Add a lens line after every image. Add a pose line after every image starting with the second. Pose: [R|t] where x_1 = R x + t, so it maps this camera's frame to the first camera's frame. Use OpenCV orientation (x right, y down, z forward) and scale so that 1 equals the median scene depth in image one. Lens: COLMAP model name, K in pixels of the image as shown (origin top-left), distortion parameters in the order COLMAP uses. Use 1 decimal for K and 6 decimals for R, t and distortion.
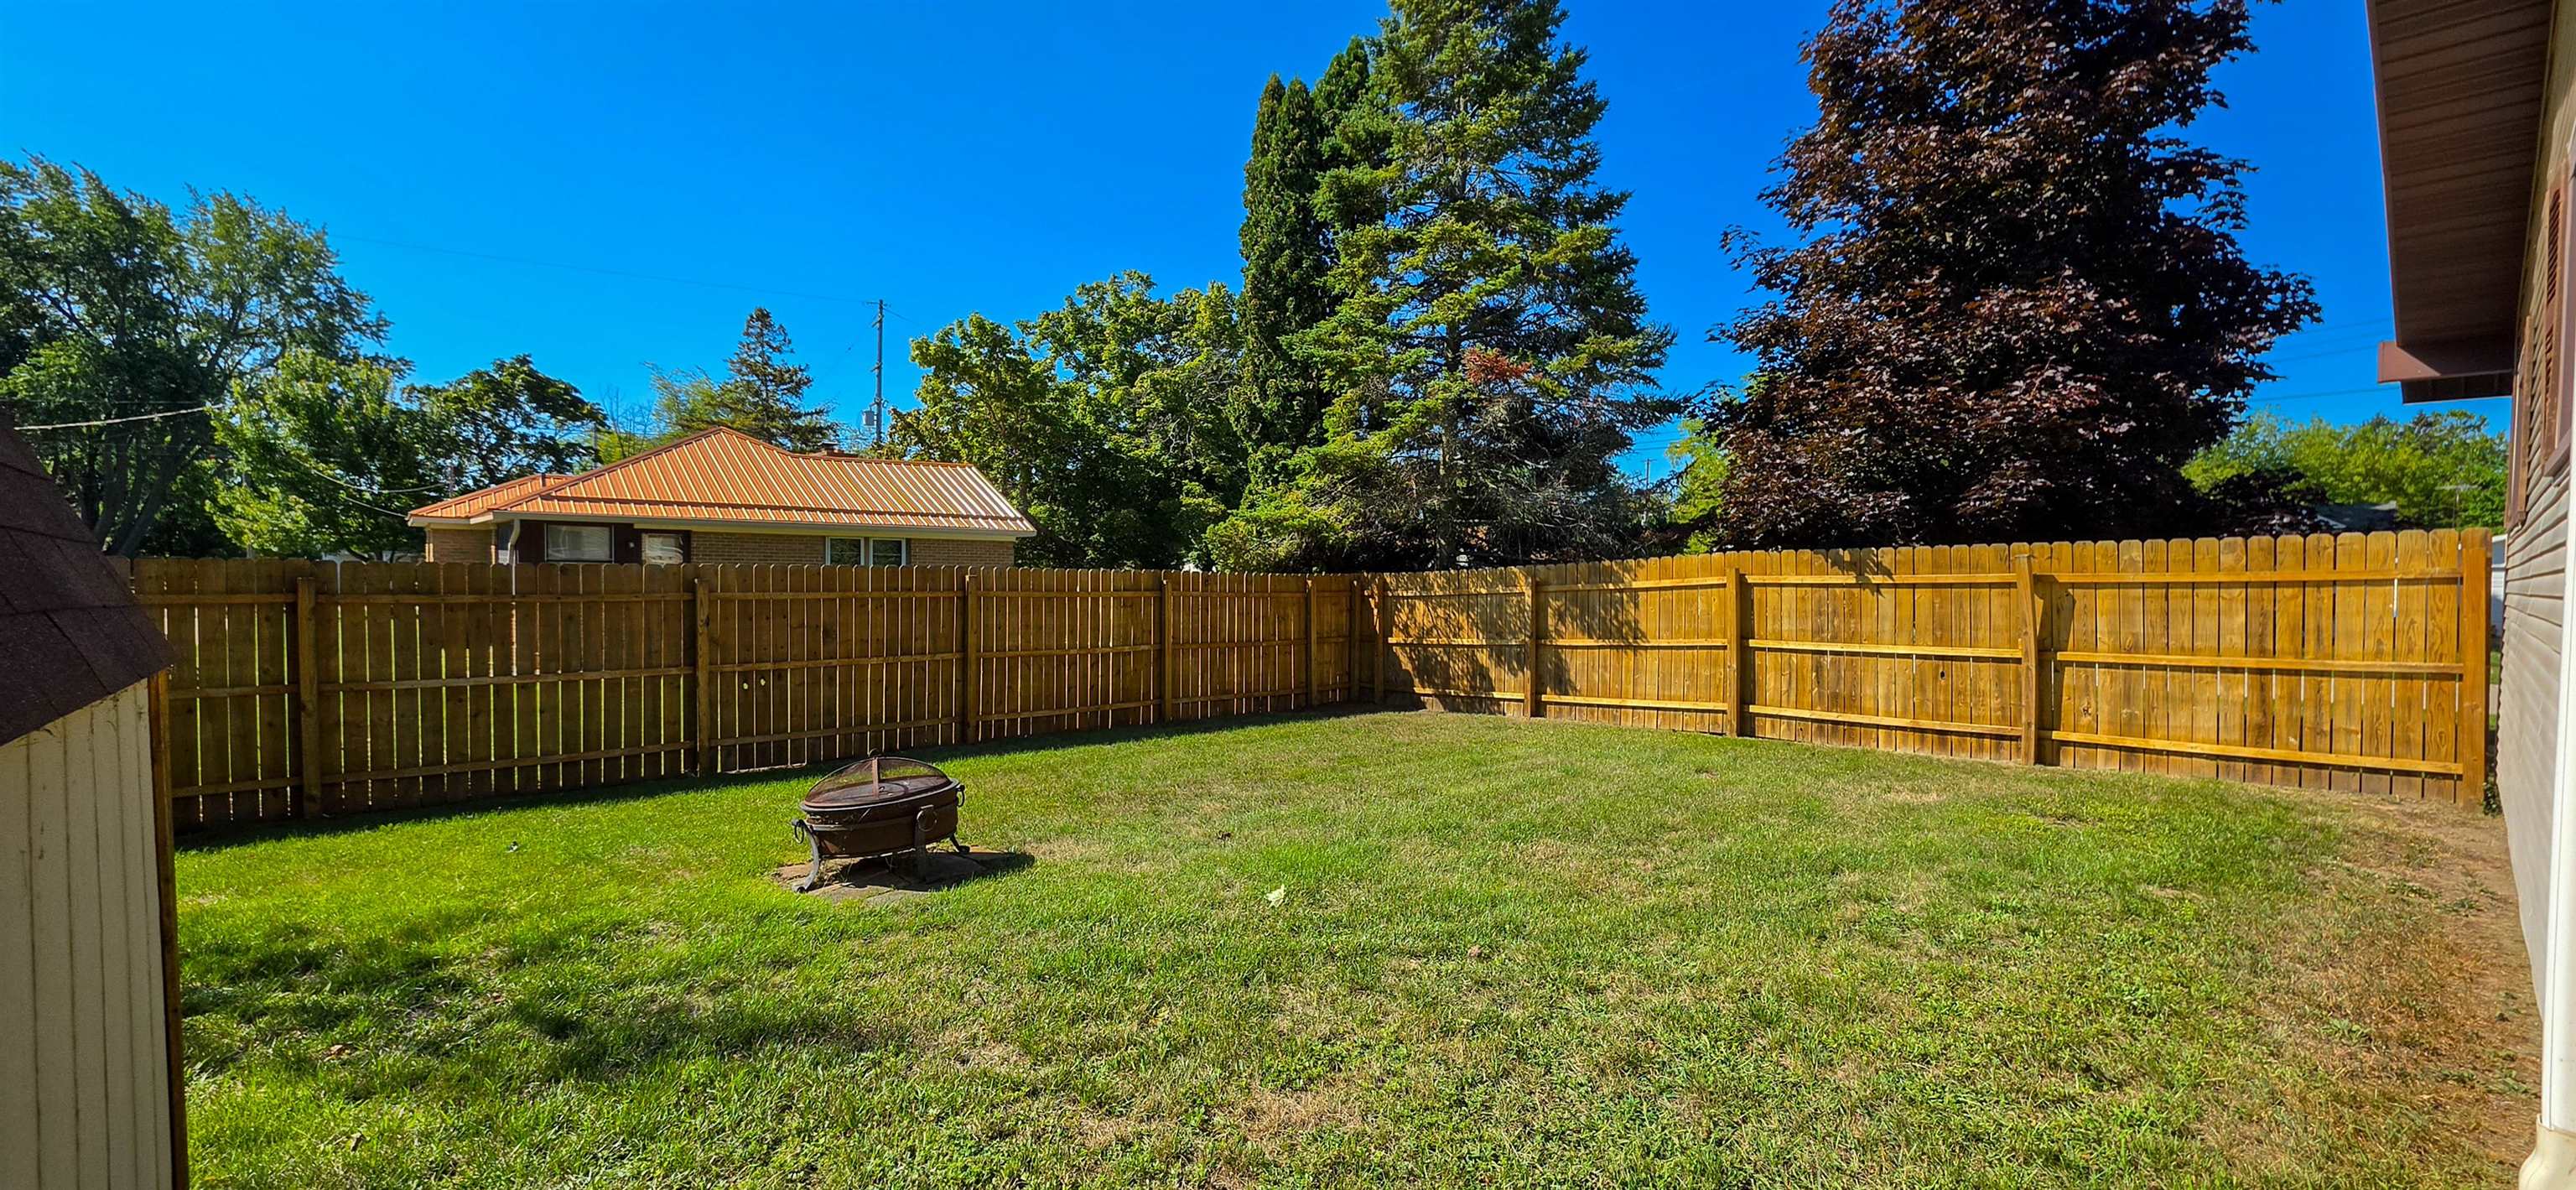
lens RADIAL K [[1035.3, 0, 1252.7], [0, 1035.3, 605.8], [0, 0, 1]] dist [0.000421, -0.000167]
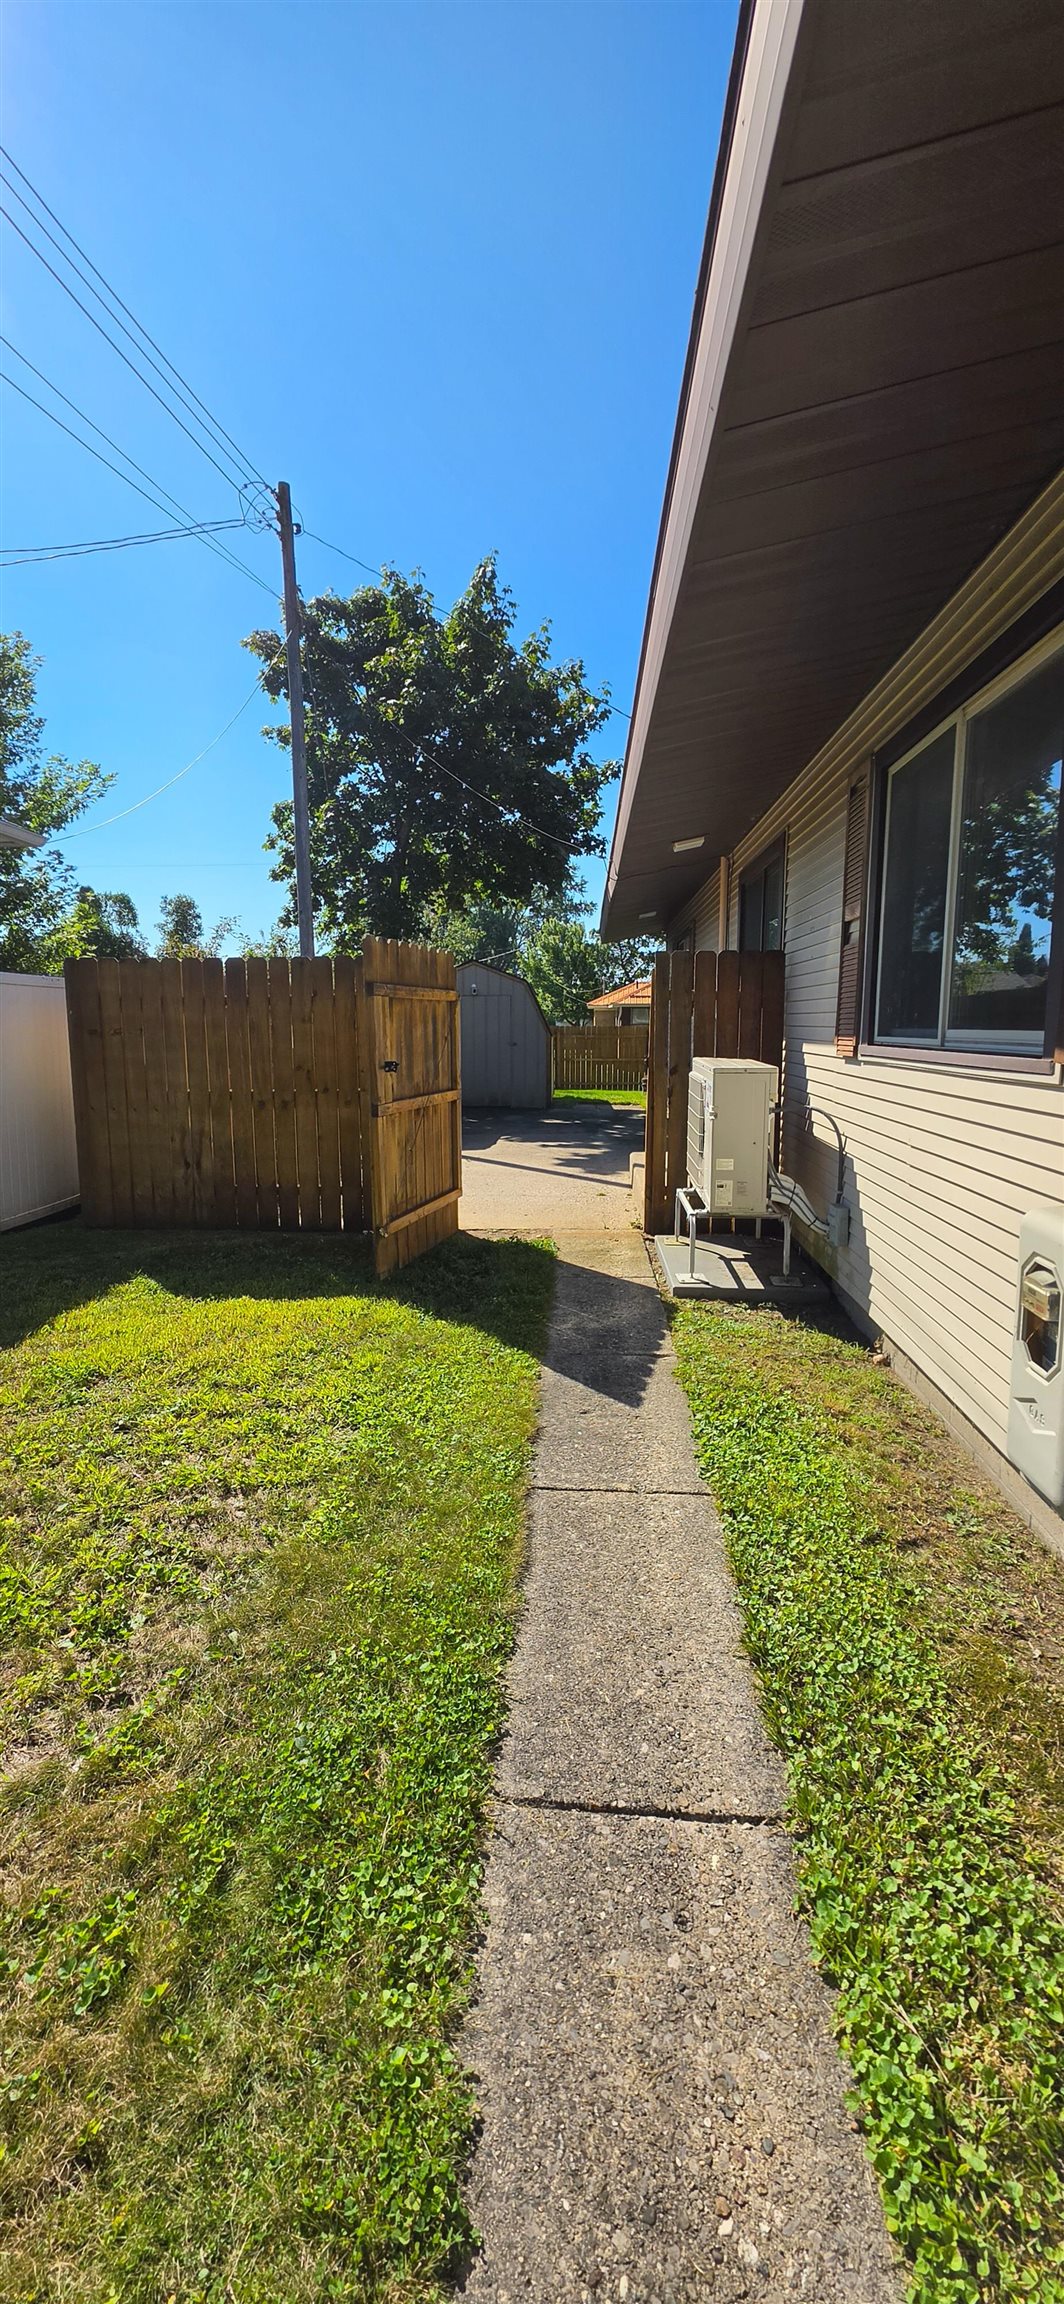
lens RADIAL K [[925.9, 0, 532.0], [0, 925.9, 1152.0], [0, 0, 1]] dist [0.000421, -0.000167]
pose [[0.729561, 0.082055, -0.678975, 0.300180], [-0.014325, 0.994392, 0.104781, 0.014142], [0.683766, -0.066717, 0.726645, -0.348233]]
